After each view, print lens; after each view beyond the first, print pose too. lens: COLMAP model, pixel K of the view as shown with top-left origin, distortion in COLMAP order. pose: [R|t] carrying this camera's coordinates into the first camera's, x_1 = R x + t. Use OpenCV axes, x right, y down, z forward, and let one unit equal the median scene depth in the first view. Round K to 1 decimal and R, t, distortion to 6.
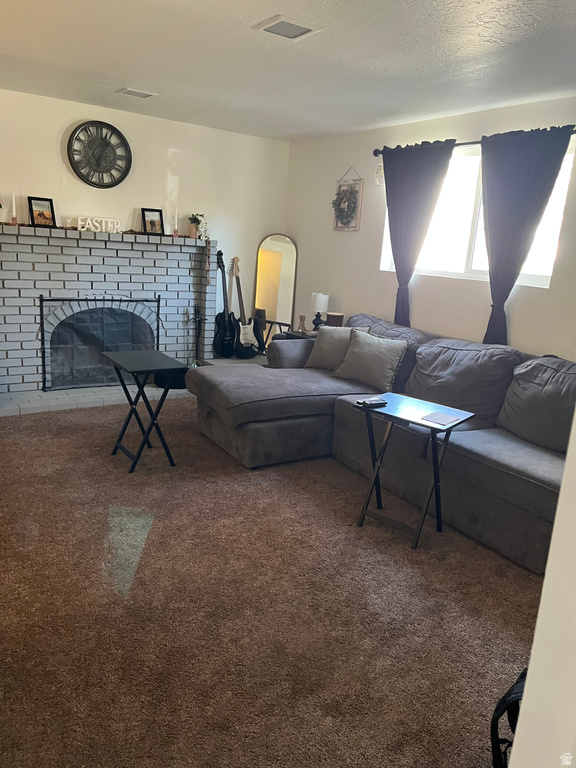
lens RADIAL K [[583.8, 0, 280.1], [0, 583.8, 384.5], [0, 0, 1]] dist [0.069448, -0.079613]
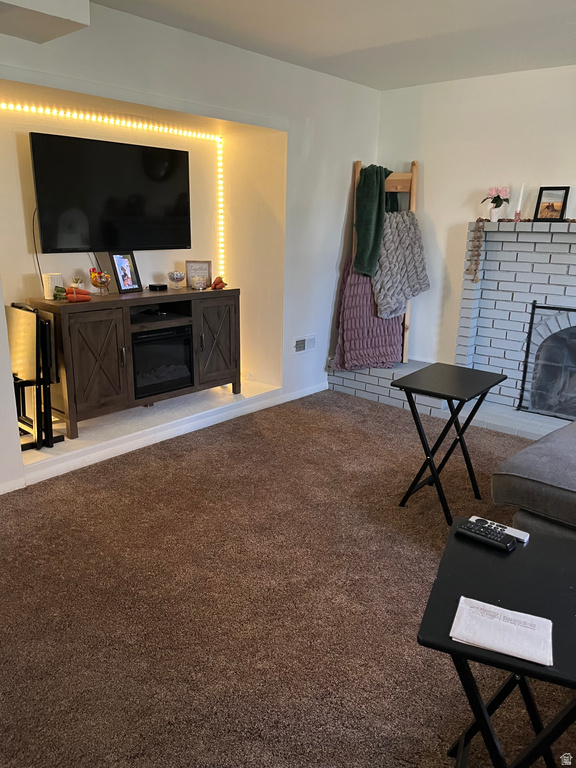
lens RADIAL K [[583.8, 0, 281.5], [0, 583.8, 382.9], [0, 0, 1]] dist [0.069448, -0.079613]
pose [[0.243039, 0.199202, -0.949342, 0.346546], [-0.225204, 0.963533, 0.144525, -0.076368], [0.943512, 0.178671, 0.279037, 0.426343]]
